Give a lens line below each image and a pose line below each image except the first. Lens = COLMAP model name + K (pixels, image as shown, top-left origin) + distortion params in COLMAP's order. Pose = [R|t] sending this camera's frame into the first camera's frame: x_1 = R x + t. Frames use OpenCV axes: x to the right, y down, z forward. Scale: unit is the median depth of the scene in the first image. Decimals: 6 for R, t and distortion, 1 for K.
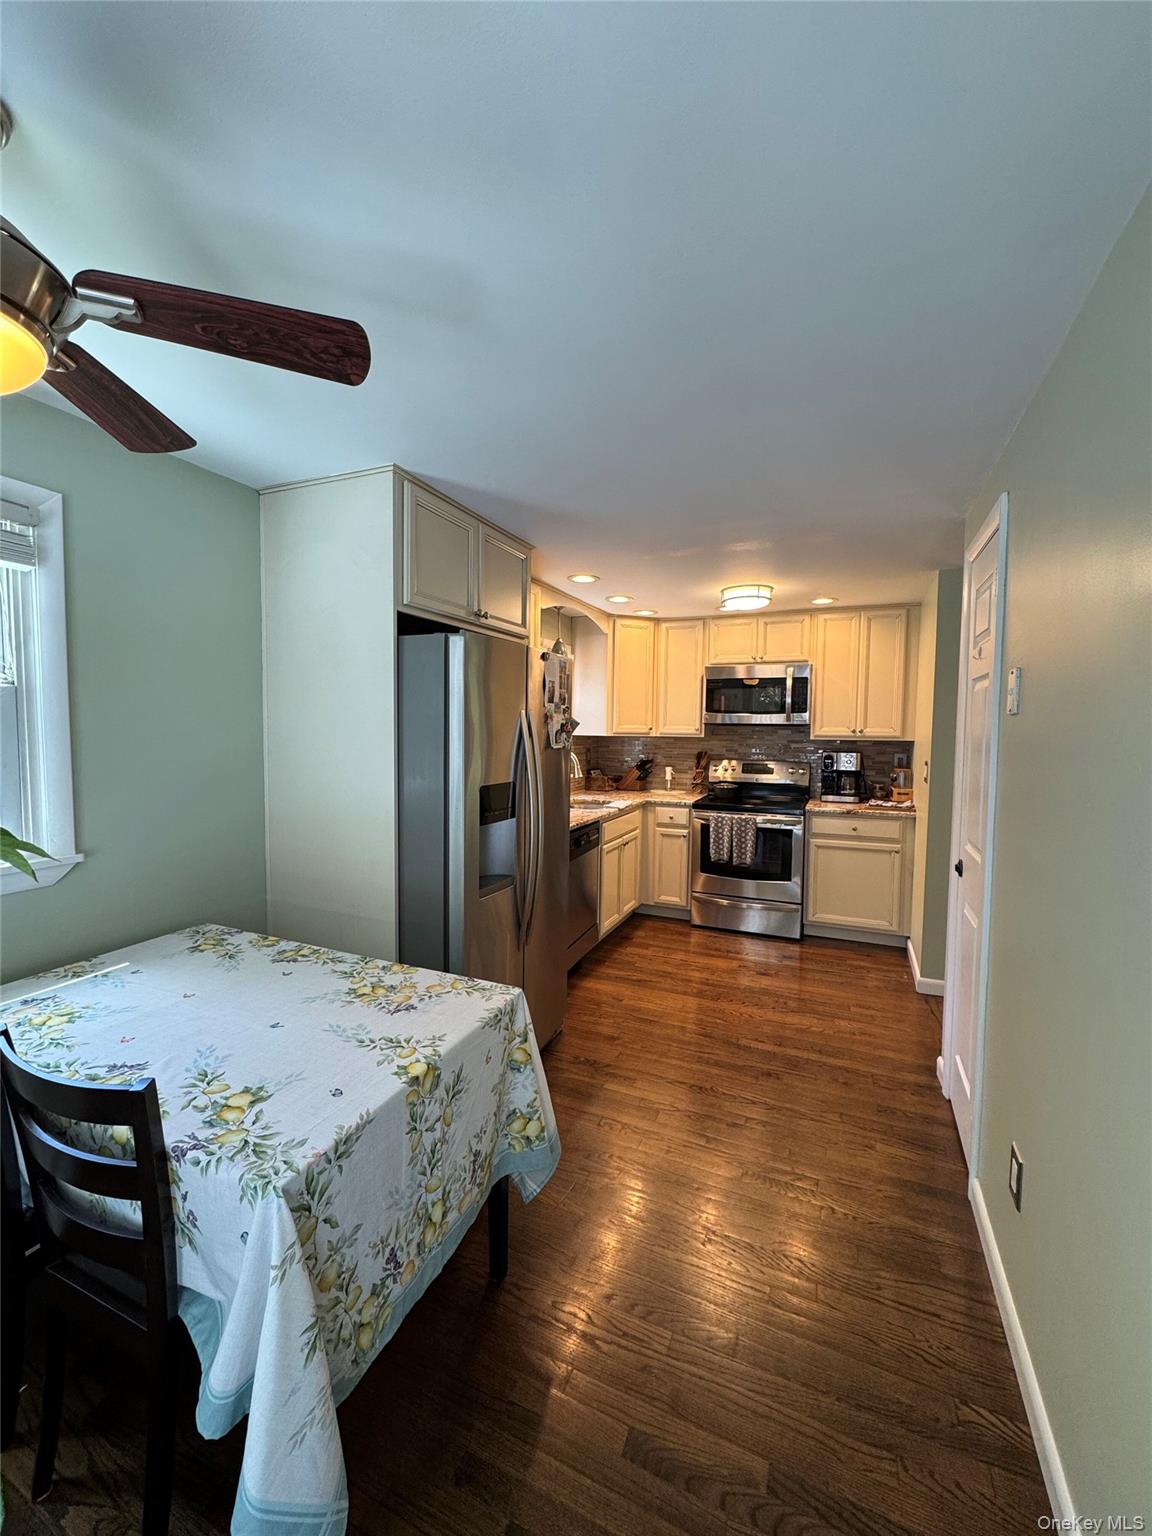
lens RADIAL K [[611.3, 0, 580.4], [0, 611.3, 764.7], [0, 0, 1]] dist [0.003528, -0.000430]
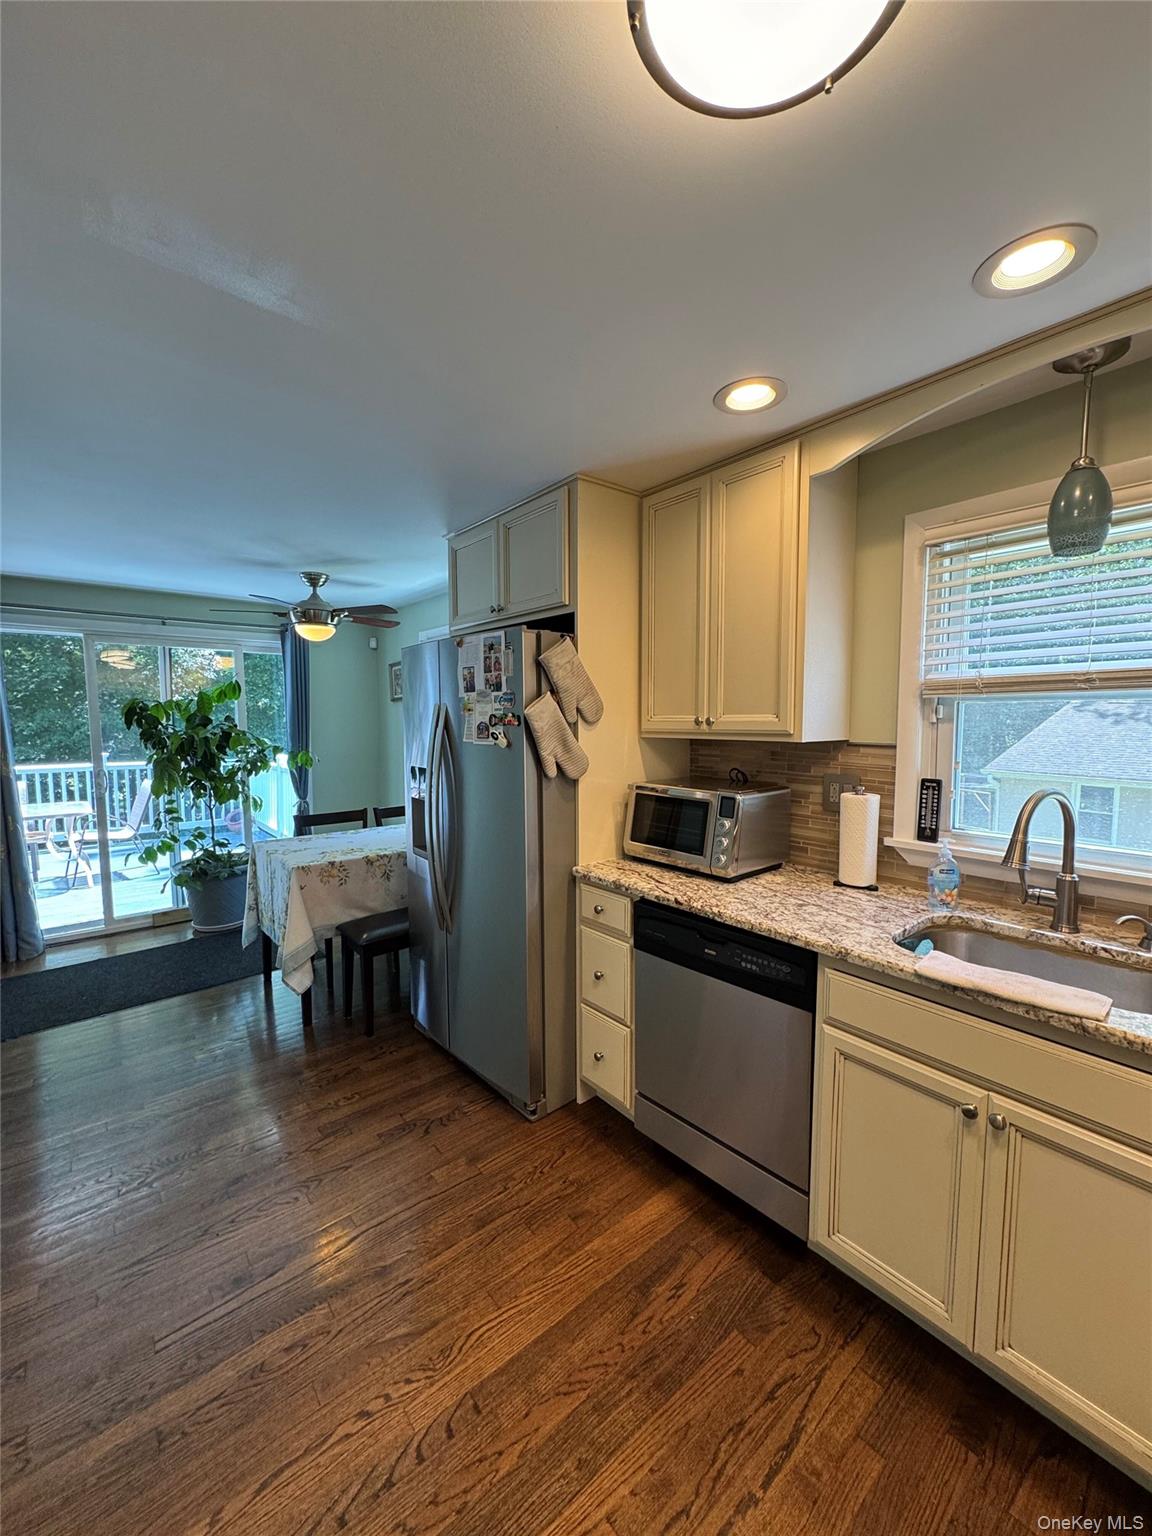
lens RADIAL K [[611.3, 0, 574.8], [0, 611.3, 770.5], [0, 0, 1]] dist [0.003528, -0.000430]
pose [[-0.454766, 0.064144, -0.888298, 0.417148], [-0.060626, 0.992860, 0.102732, -0.054519], [0.888545, 0.100574, -0.447630, 0.952992]]
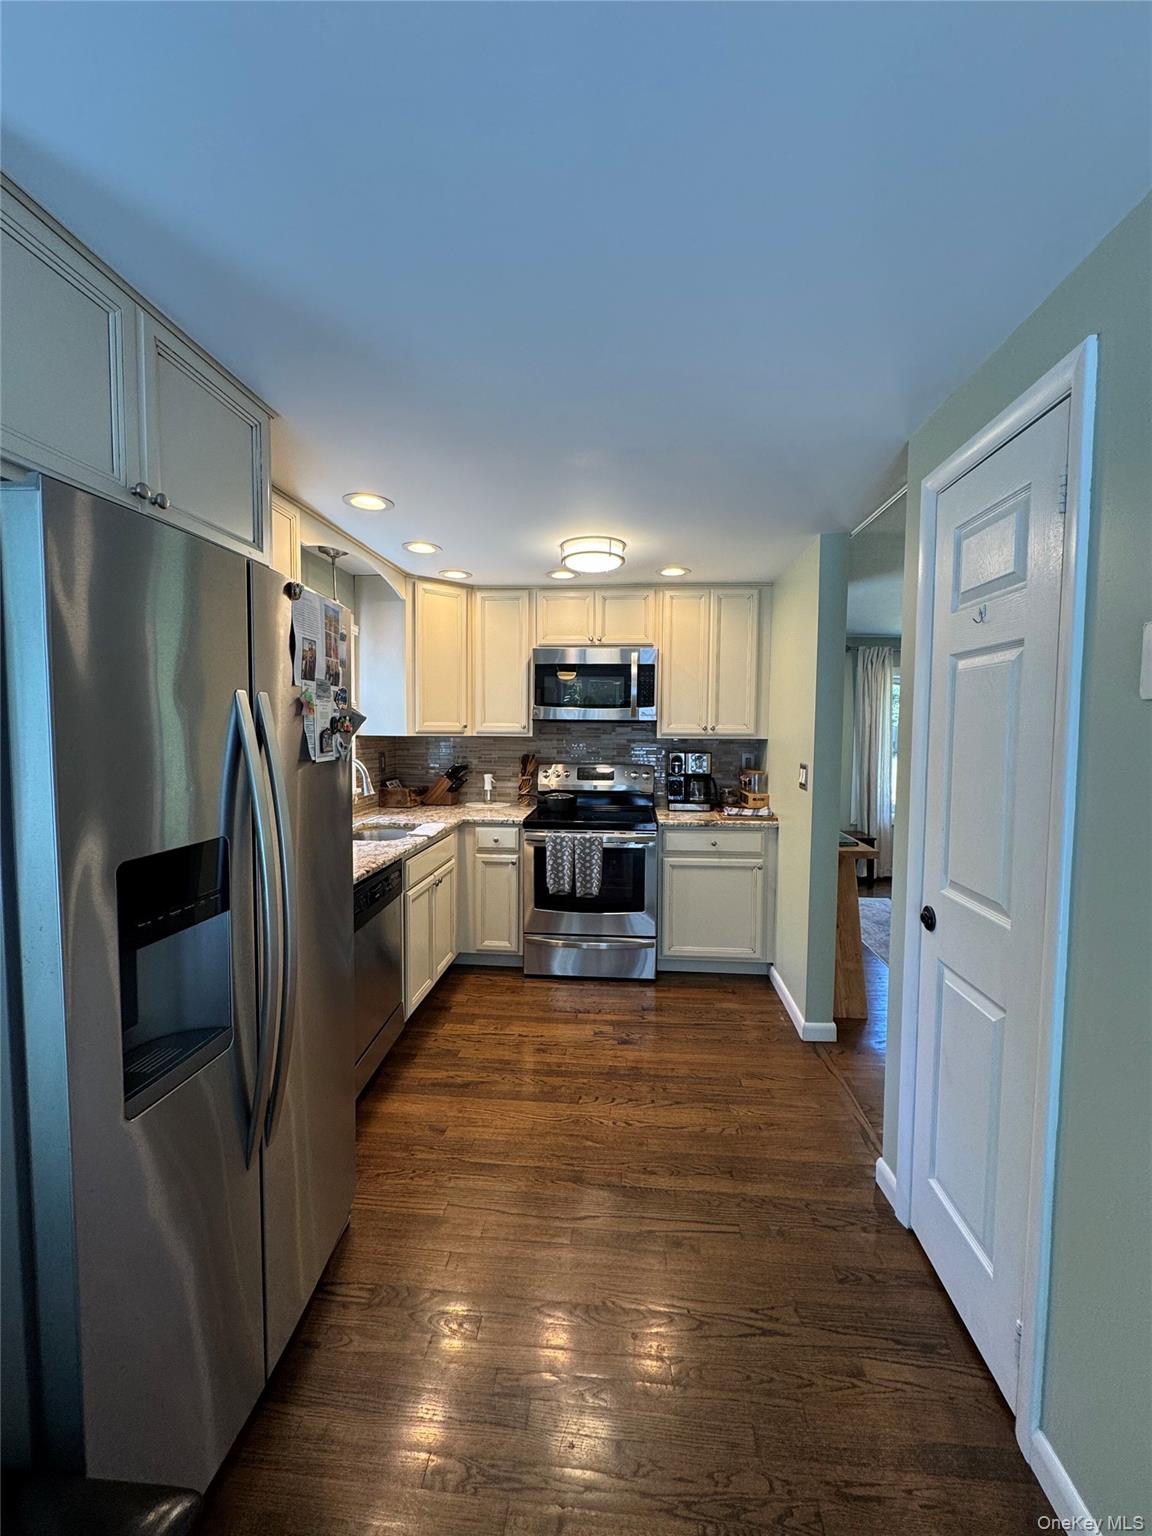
lens RADIAL K [[611.3, 0, 577.7], [0, 611.3, 765.8], [0, 0, 1]] dist [0.003528, -0.000430]
pose [[0.948148, -0.023975, 0.316924, 0.002945], [0.022172, 0.999711, 0.009296, -0.014864], [-0.317055, -0.001787, 0.948405, 0.250875]]
